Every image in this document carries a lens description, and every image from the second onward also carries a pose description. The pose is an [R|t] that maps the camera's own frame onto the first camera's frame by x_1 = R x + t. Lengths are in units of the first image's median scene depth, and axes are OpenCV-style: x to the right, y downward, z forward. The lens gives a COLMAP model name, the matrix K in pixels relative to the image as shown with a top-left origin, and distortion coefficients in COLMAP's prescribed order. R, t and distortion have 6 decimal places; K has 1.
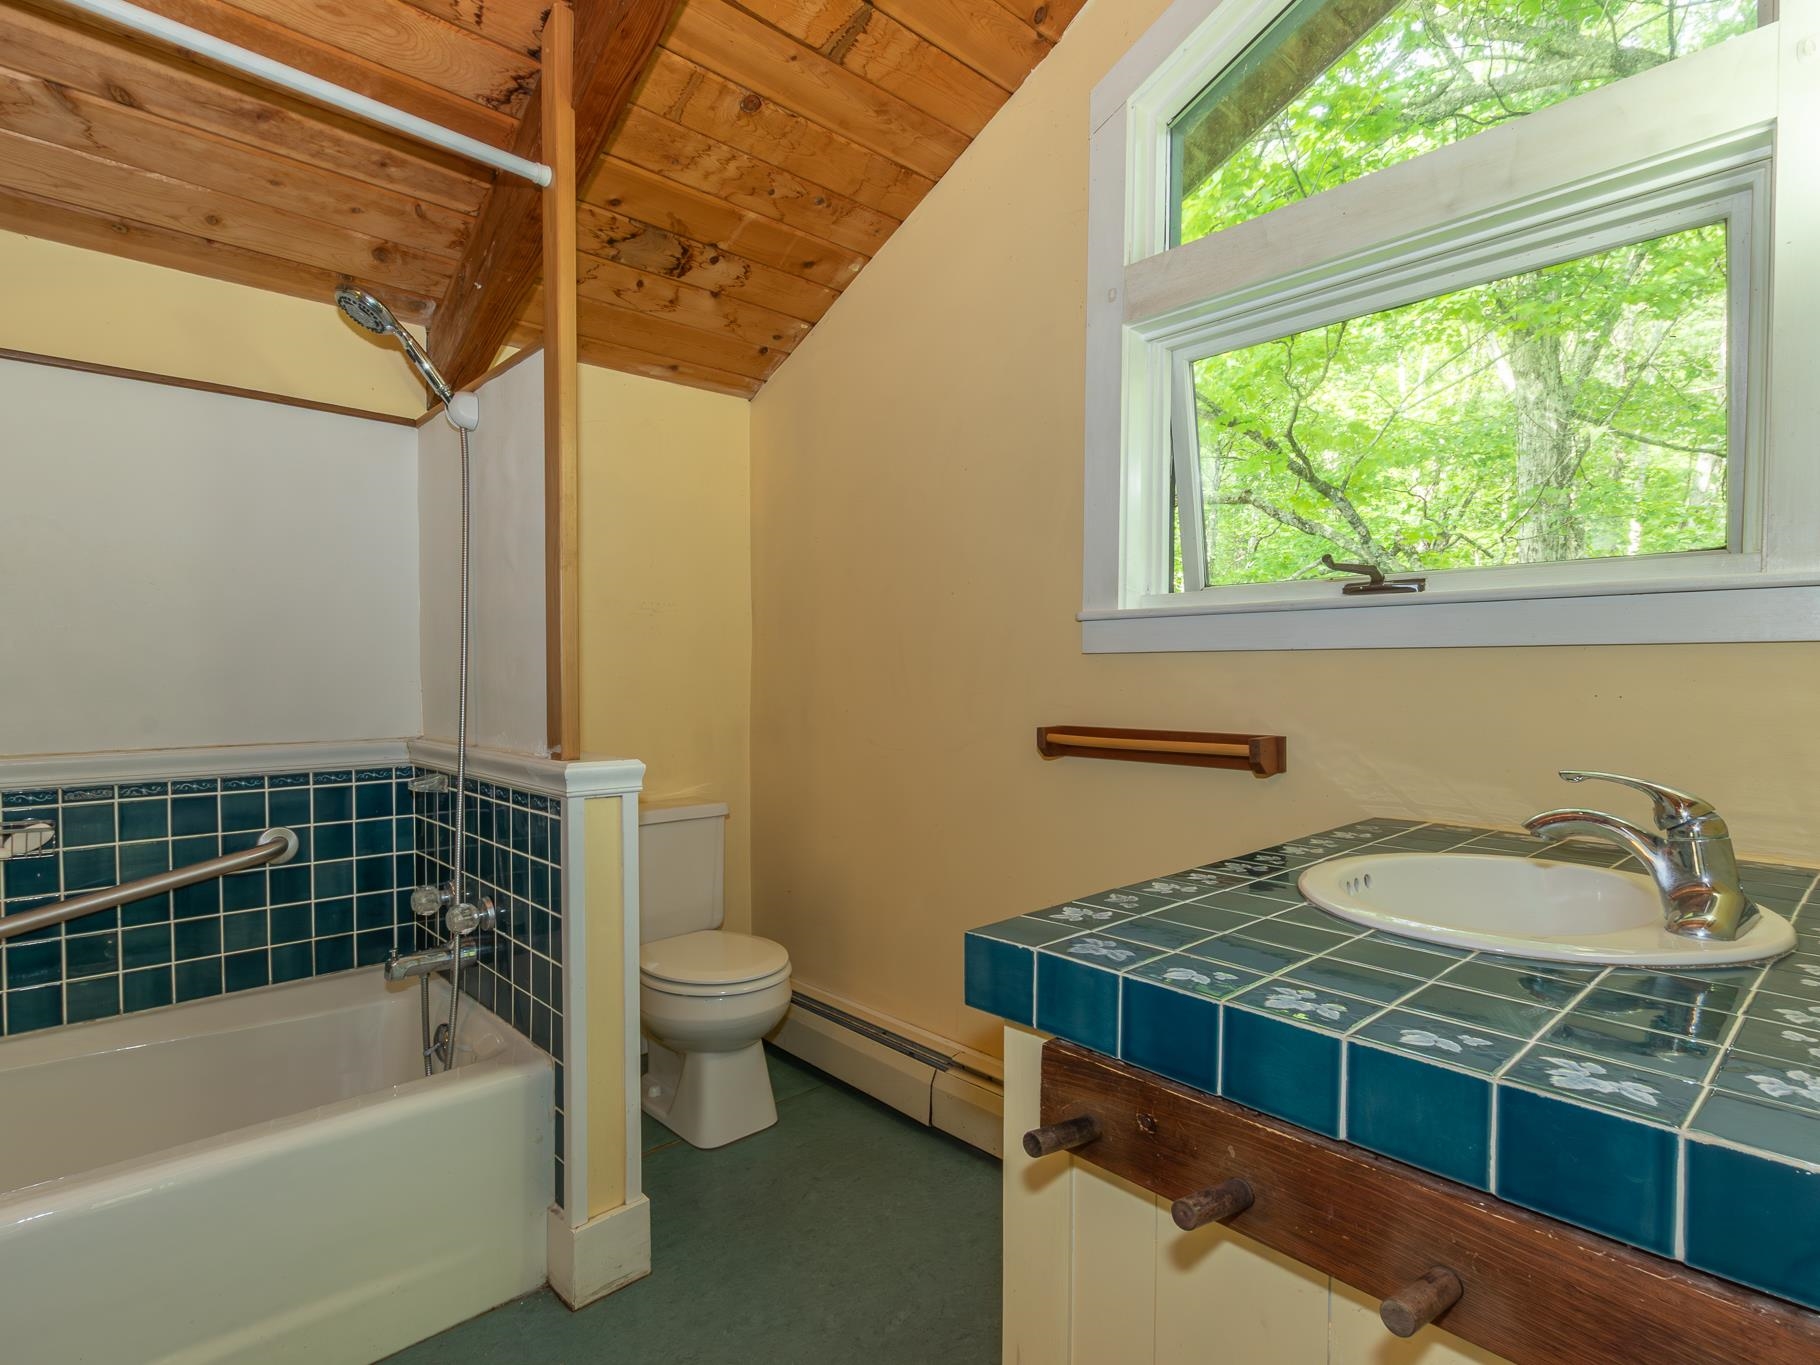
lens RADIAL K [[930.5, 0, 921.9], [0, 930.5, 697.8], [0, 0, 1]] dist [0.002595, 0.000660]
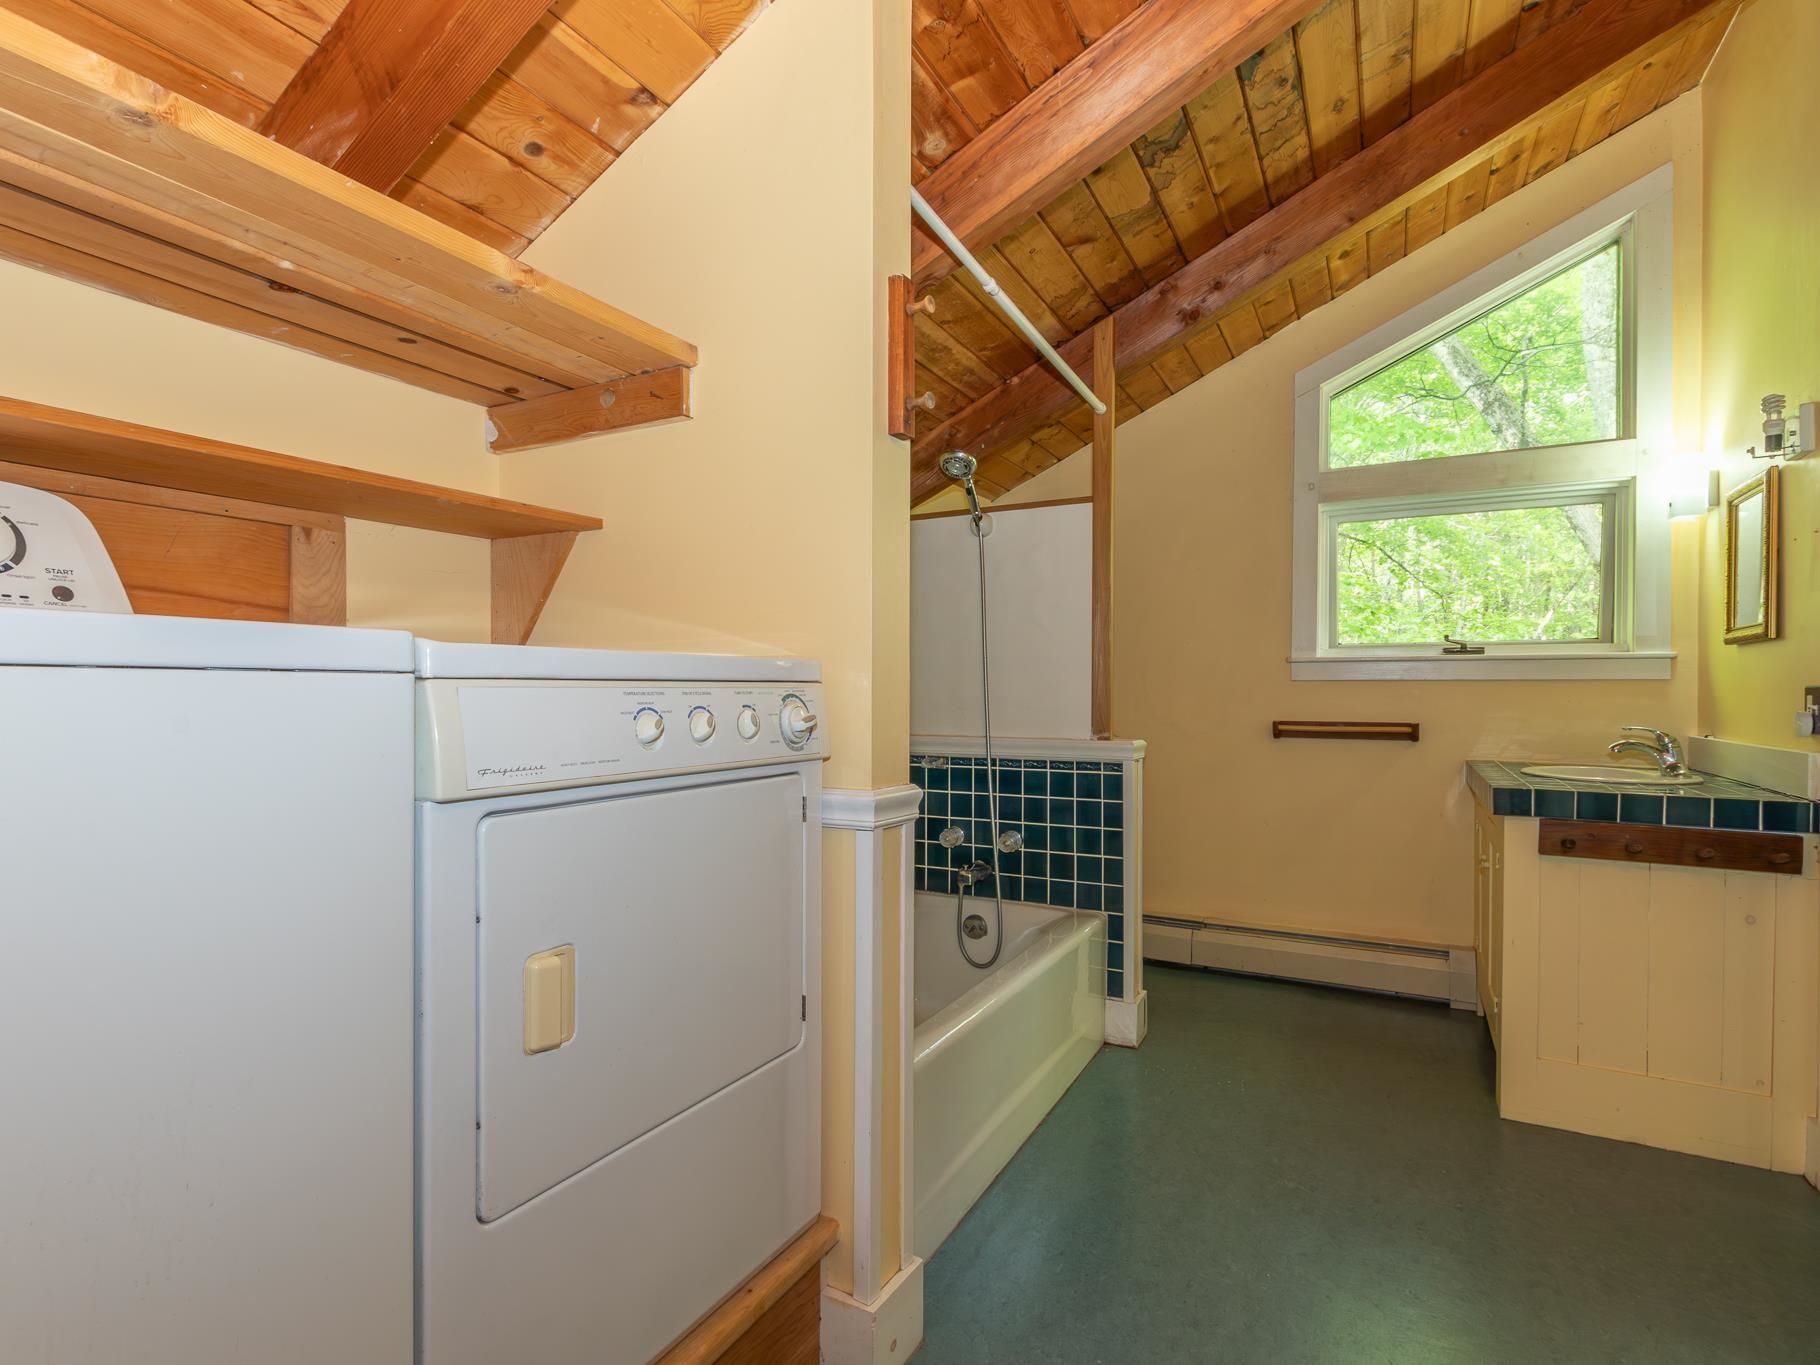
lens RADIAL K [[930.5, 0, 921.9], [0, 930.5, 697.8], [0, 0, 1]] dist [0.002595, 0.000660]
pose [[0.939764, -0.000910, 0.341822, -1.189172], [0.006716, 0.999853, -0.015803, 0.010641], [-0.341757, 0.017146, 0.939632, -0.478405]]
